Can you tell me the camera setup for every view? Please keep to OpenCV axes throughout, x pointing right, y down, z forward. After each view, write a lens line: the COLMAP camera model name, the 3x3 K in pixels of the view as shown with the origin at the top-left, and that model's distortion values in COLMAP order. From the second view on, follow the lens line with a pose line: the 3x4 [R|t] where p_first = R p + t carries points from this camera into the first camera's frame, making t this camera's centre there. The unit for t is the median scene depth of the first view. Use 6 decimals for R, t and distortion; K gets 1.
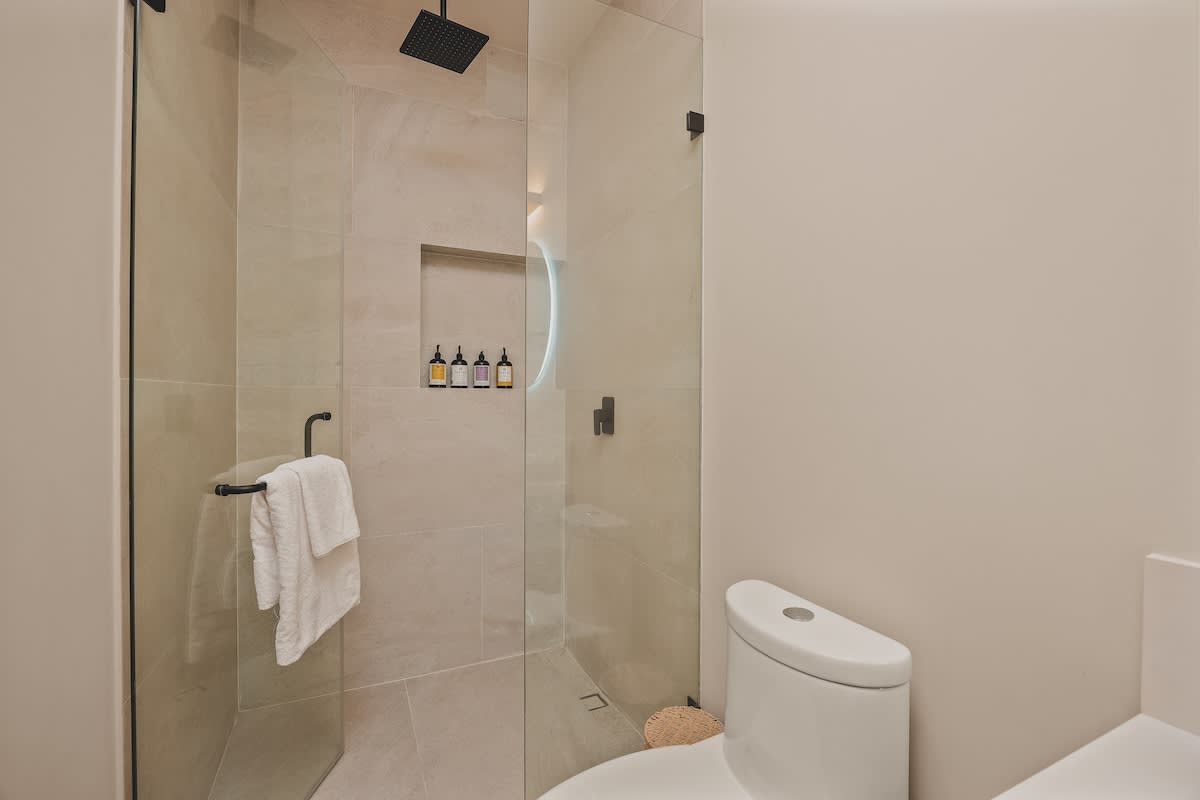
lens RADIAL K [[532.4, 0, 600.2], [0, 532.4, 399.3], [0, 0, 1]] dist [-0.010776, 0.001177]
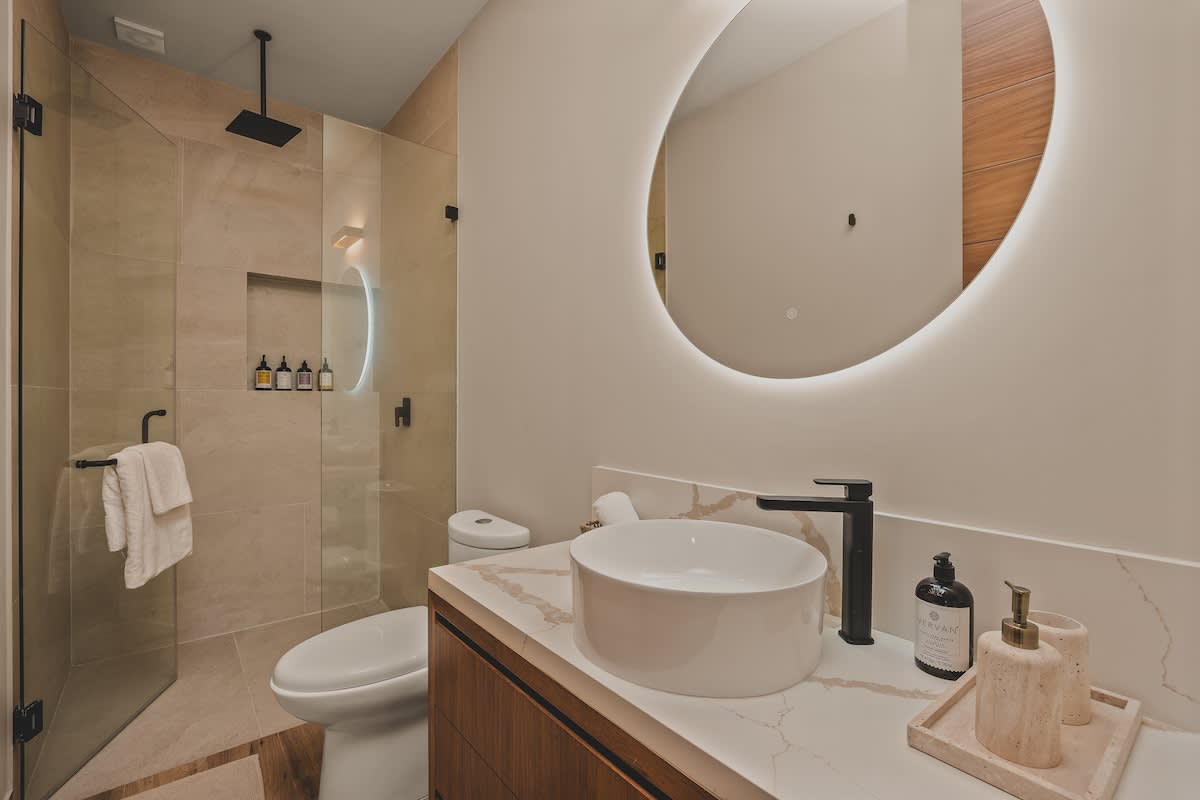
lens RADIAL K [[532.4, 0, 601.0], [0, 532.4, 398.7], [0, 0, 1]] dist [-0.010776, 0.001177]
pose [[0.969986, -0.002706, 0.243145, 0.205695], [0.003491, 0.999990, -0.002796, 0.004633], [-0.243135, 0.003561, 0.969986, -0.502004]]
